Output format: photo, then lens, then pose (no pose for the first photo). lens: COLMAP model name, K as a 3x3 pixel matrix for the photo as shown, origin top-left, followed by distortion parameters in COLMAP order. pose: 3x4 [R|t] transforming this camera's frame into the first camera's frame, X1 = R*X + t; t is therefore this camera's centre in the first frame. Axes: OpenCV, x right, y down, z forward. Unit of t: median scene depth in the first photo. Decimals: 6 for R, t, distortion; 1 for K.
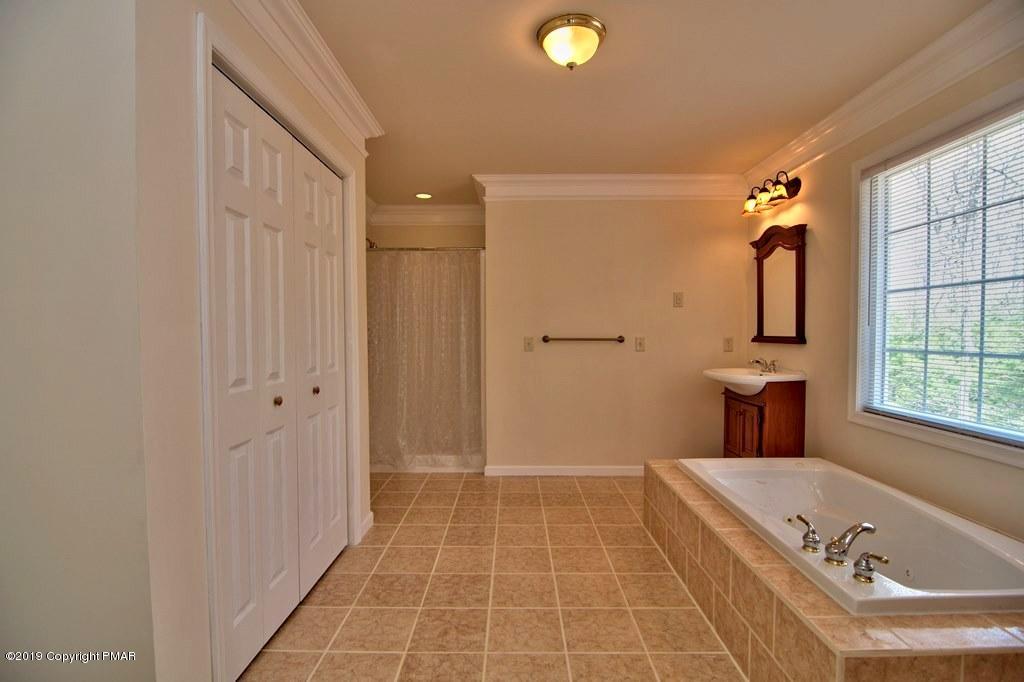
lens RADIAL K [[489.9, 0, 509.3], [0, 489.9, 347.5], [0, 0, 1]] dist [-0.001835, -0.000827]
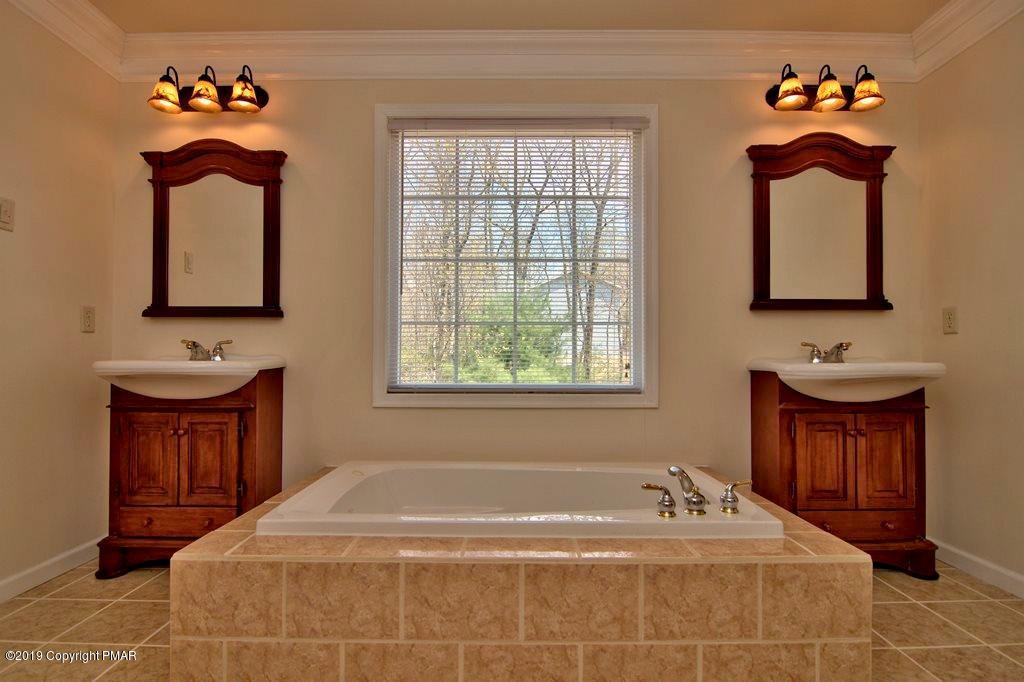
lens RADIAL K [[514.8, 0, 512.0], [0, 514.8, 341.0], [0, 0, 1]] dist [-0.001703, -0.000516]
pose [[-0.007412, 0.017476, 0.999820, -0.183142], [0.028535, 0.999444, -0.017258, 0.056421], [-0.999565, 0.028402, -0.007906, 0.711862]]
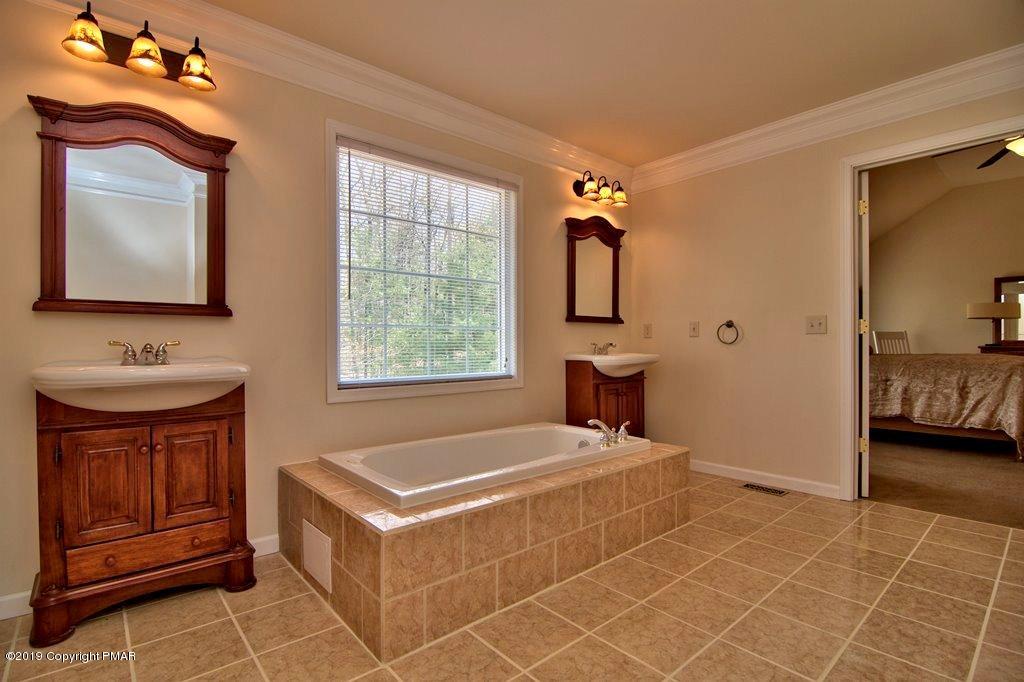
lens RADIAL K [[487.5, 0, 510.5], [0, 487.5, 347.4], [0, 0, 1]] dist [-0.020804, -0.001356]
pose [[-0.659137, 0.001971, 0.752020, -0.182816], [0.028639, 0.999337, 0.022483, 0.034739], [-0.751477, 0.036357, -0.658757, 1.240226]]
